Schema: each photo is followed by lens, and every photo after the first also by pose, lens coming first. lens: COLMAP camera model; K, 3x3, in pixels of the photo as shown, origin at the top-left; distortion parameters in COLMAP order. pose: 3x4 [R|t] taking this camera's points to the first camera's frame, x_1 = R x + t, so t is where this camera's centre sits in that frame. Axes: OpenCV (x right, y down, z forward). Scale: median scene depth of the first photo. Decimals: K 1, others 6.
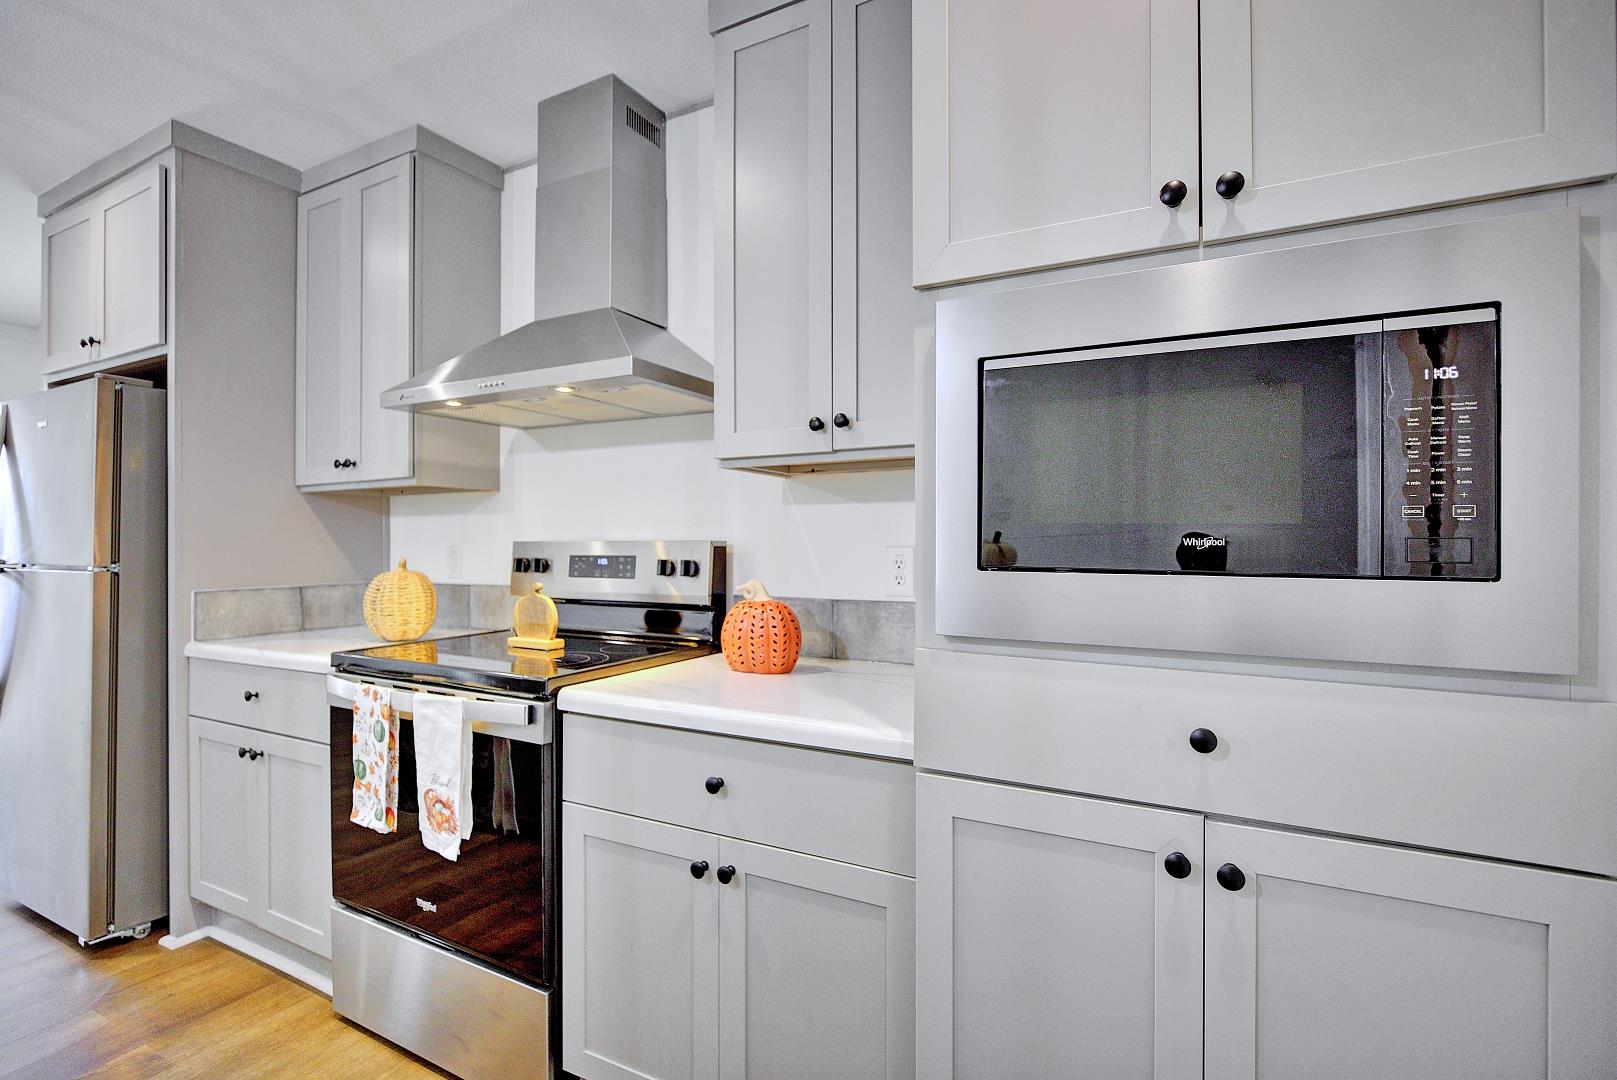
lens RADIAL K [[765.2, 0, 813.1], [0, 765.2, 537.6], [0, 0, 1]] dist [-0.002821, -0.000028]
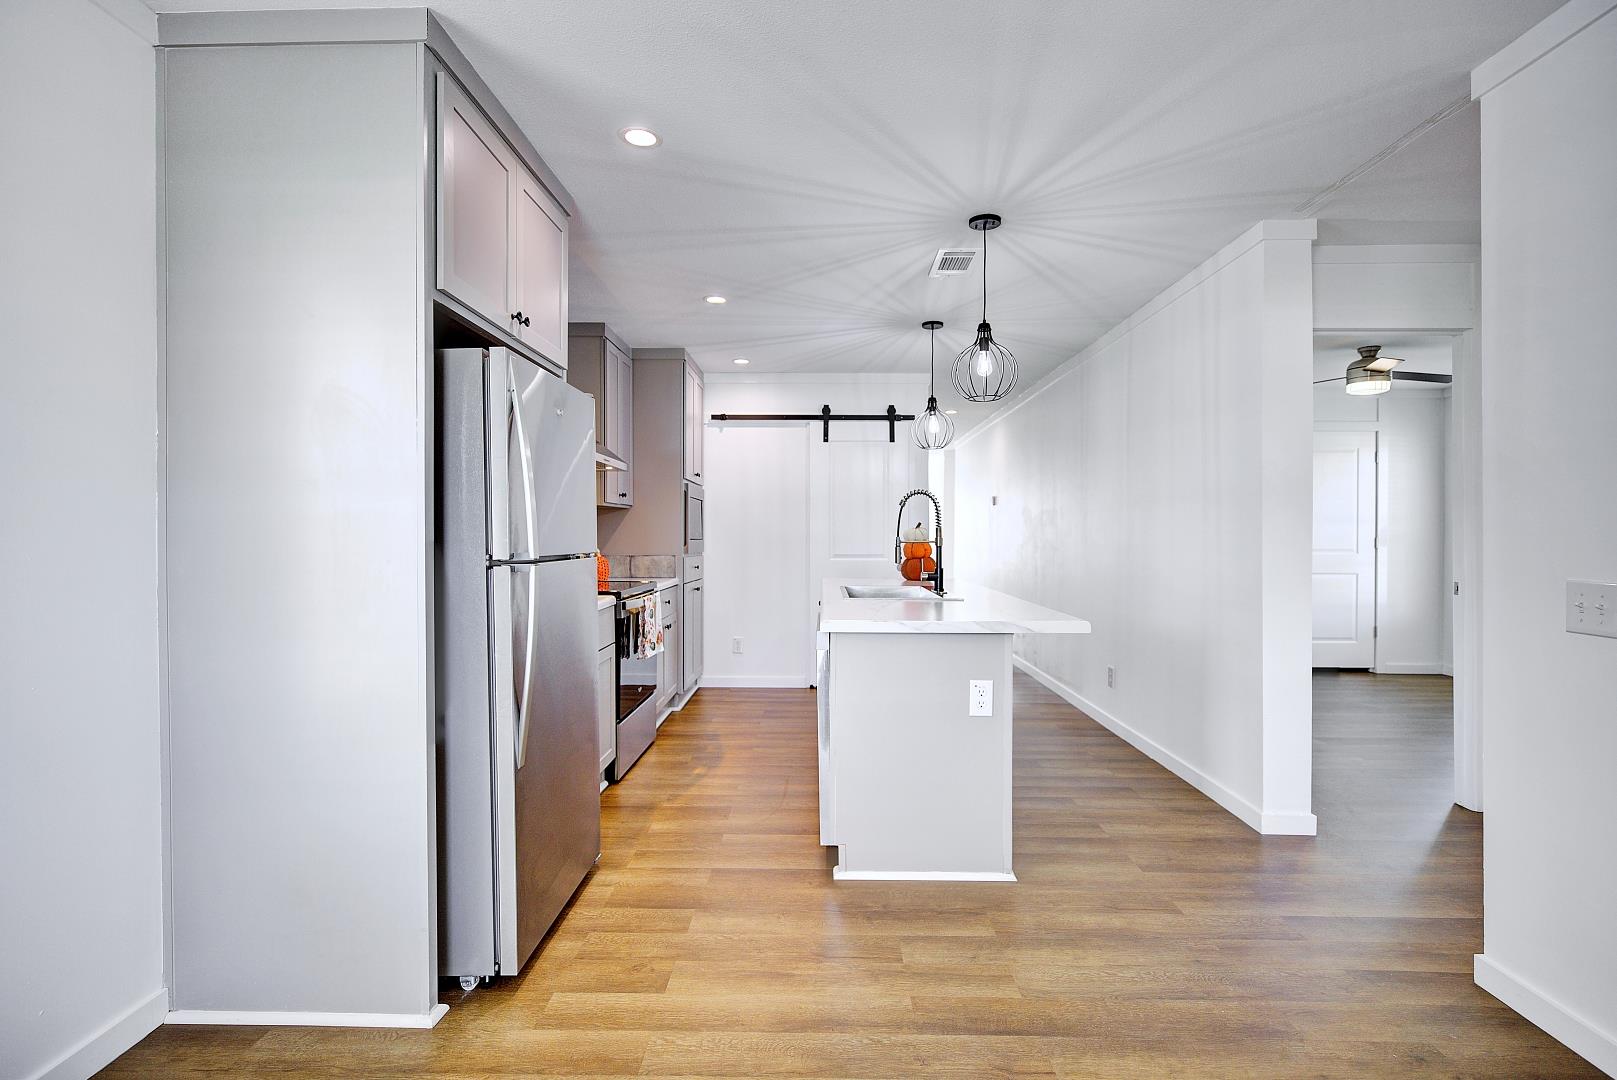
lens RADIAL K [[765.2, 0, 813.1], [0, 765.2, 537.6], [0, 0, 1]] dist [-0.002821, -0.000028]
pose [[-0.465283, -0.002948, 0.885157, -2.533999], [-0.003889, 0.999992, 0.001285, 0.010988], [-0.885154, -0.002845, -0.465290, 1.454742]]
